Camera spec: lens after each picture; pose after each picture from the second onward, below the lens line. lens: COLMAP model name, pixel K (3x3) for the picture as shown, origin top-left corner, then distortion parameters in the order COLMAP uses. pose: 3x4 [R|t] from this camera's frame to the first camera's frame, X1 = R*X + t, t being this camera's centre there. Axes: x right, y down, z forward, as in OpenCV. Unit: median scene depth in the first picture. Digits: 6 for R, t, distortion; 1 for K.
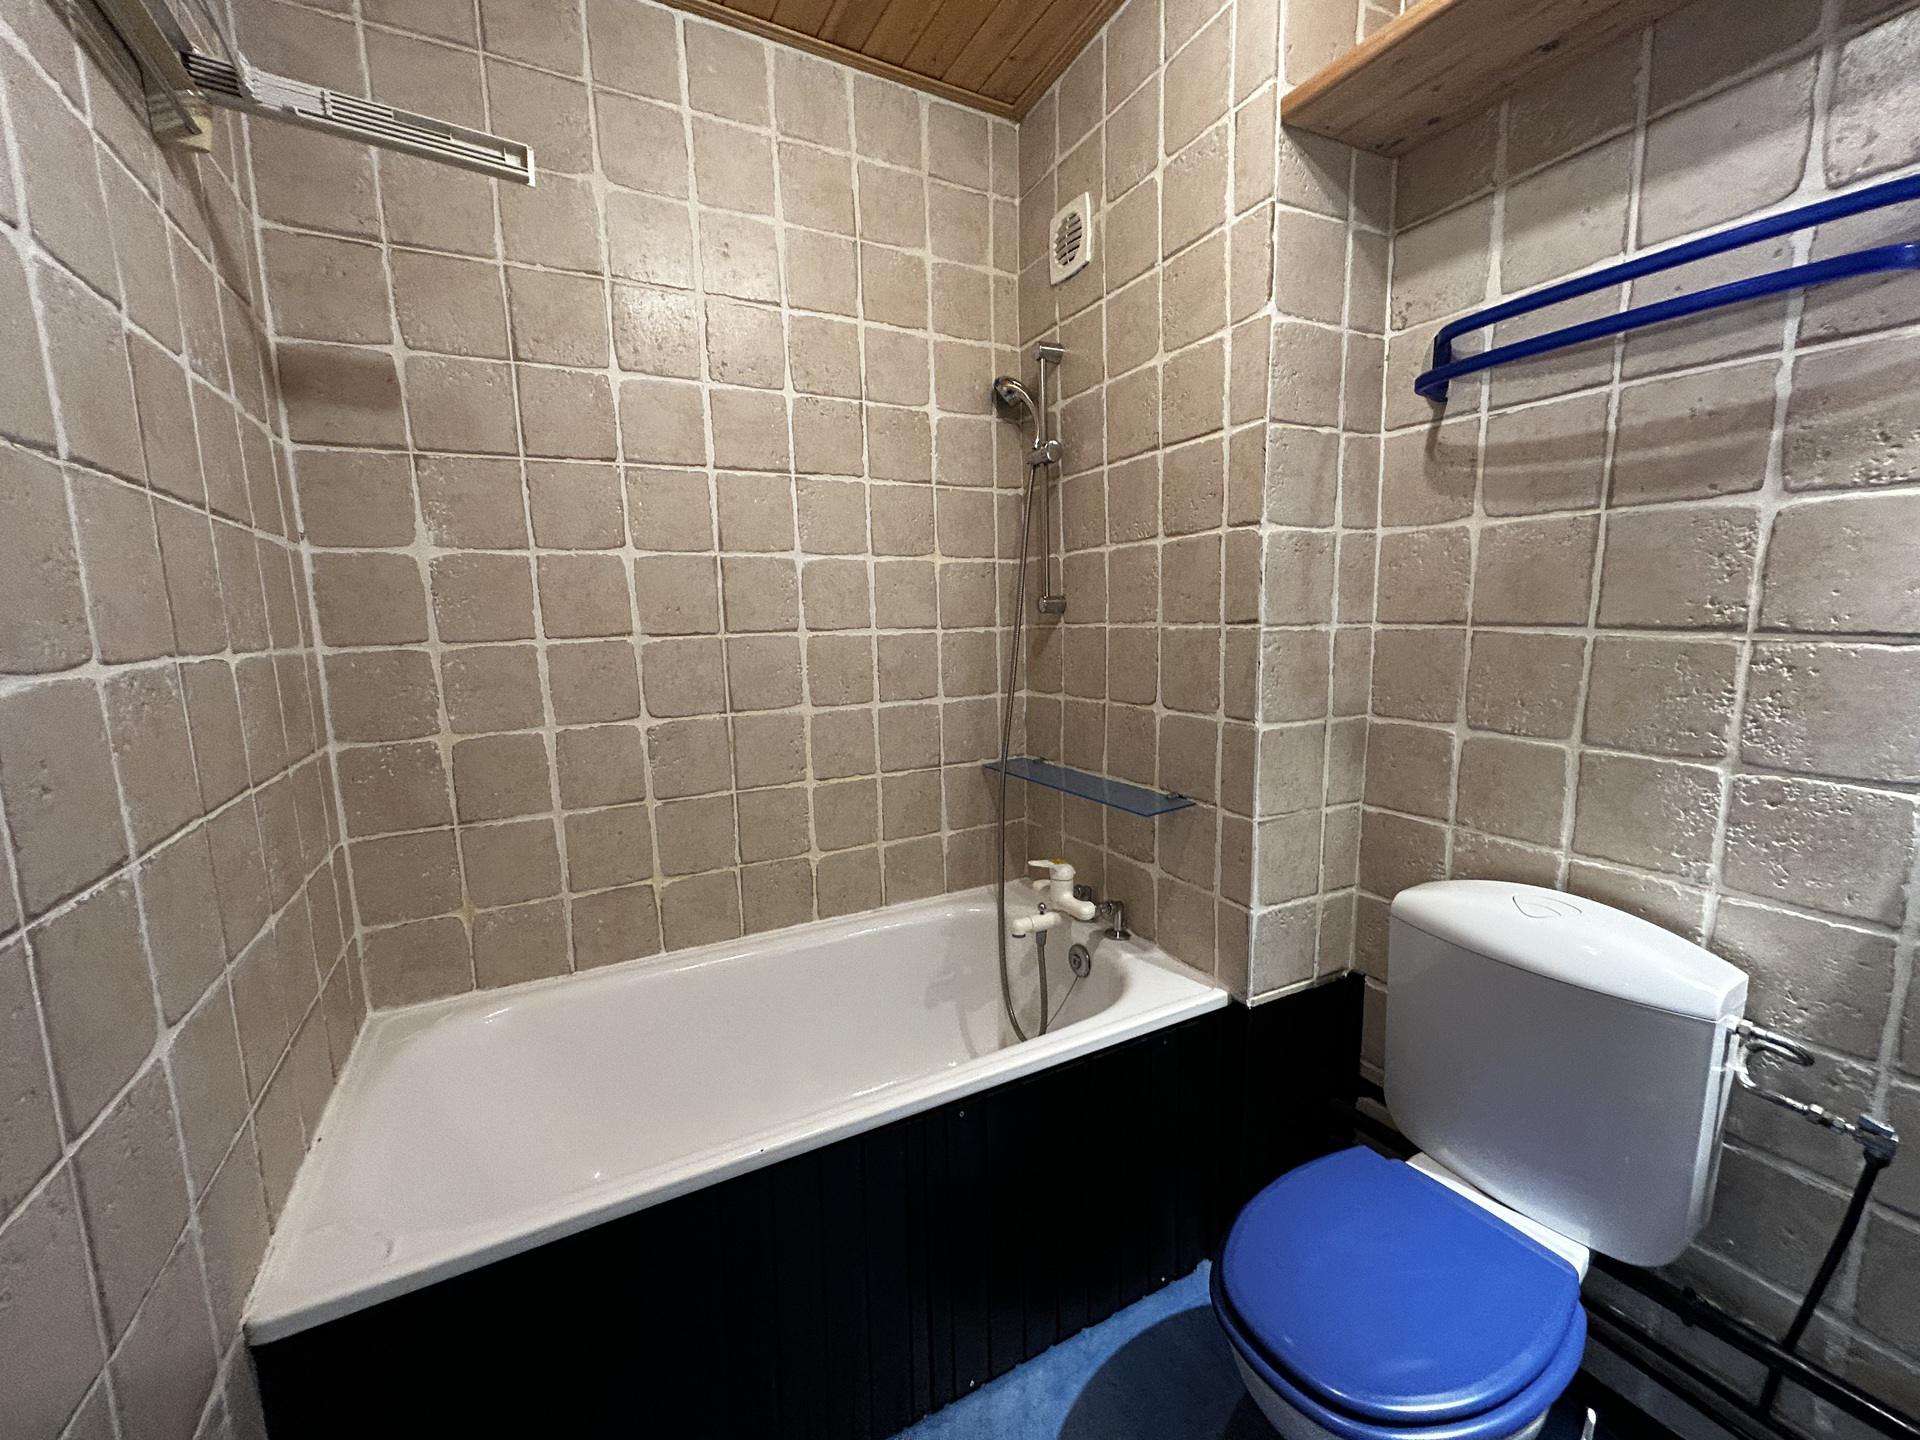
lens RADIAL K [[763.4, 0, 955.0], [0, 763.4, 719.9], [0, 0, 1]] dist [-0.012745, 0.000577]
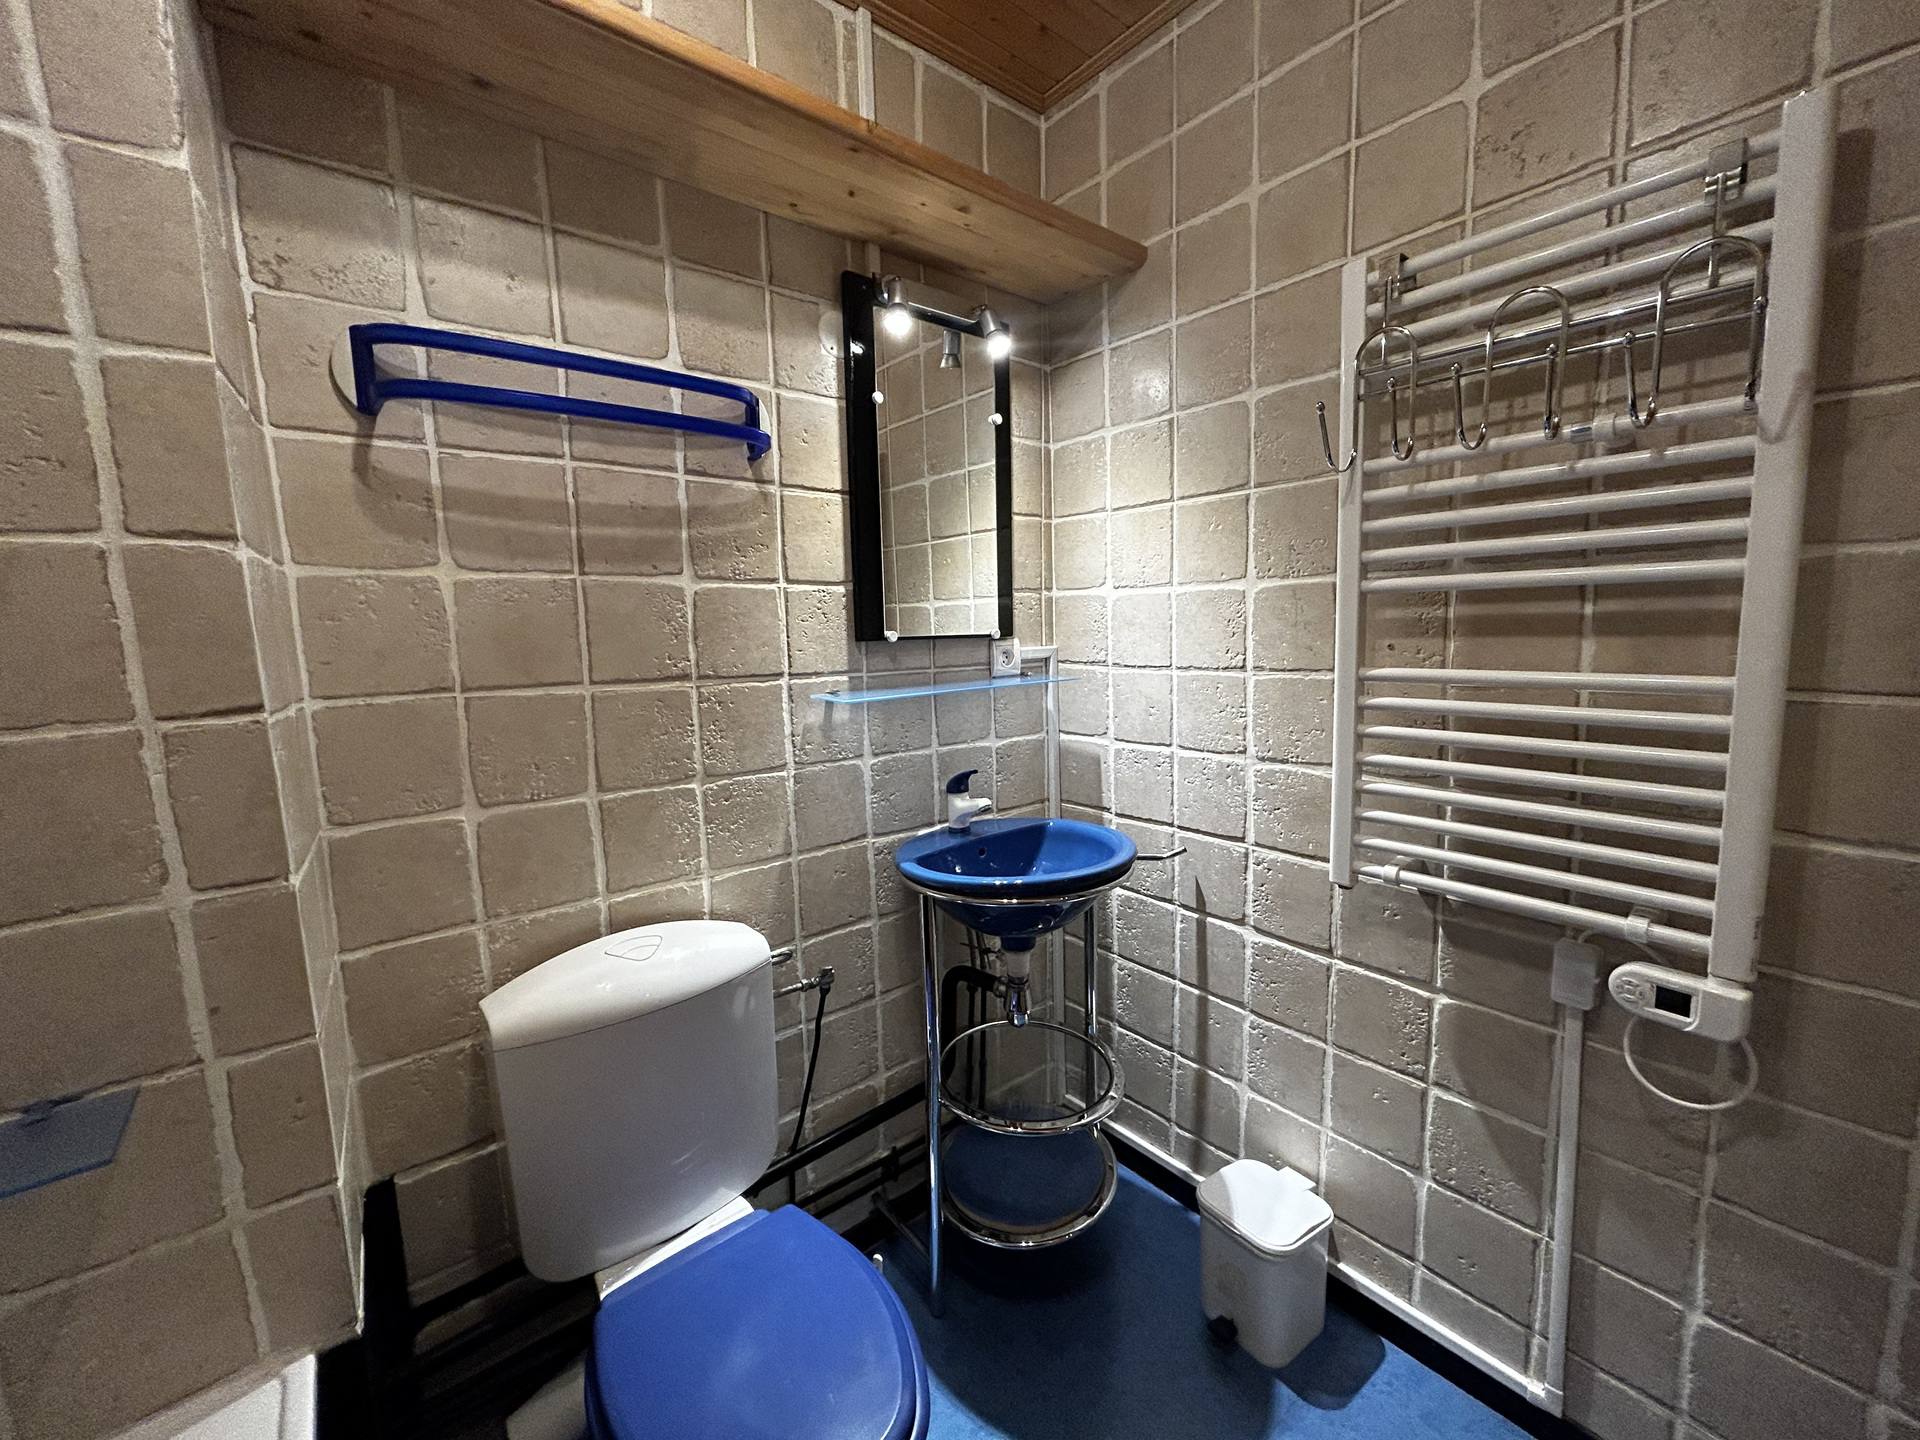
lens RADIAL K [[763.4, 0, 955.6], [0, 763.4, 717.5], [0, 0, 1]] dist [-0.012745, 0.000577]
pose [[-0.194936, -0.090495, 0.976632, -0.308429], [0.172439, 0.977063, 0.124954, -0.120622], [-0.965539, 0.192767, -0.174860, 0.691394]]
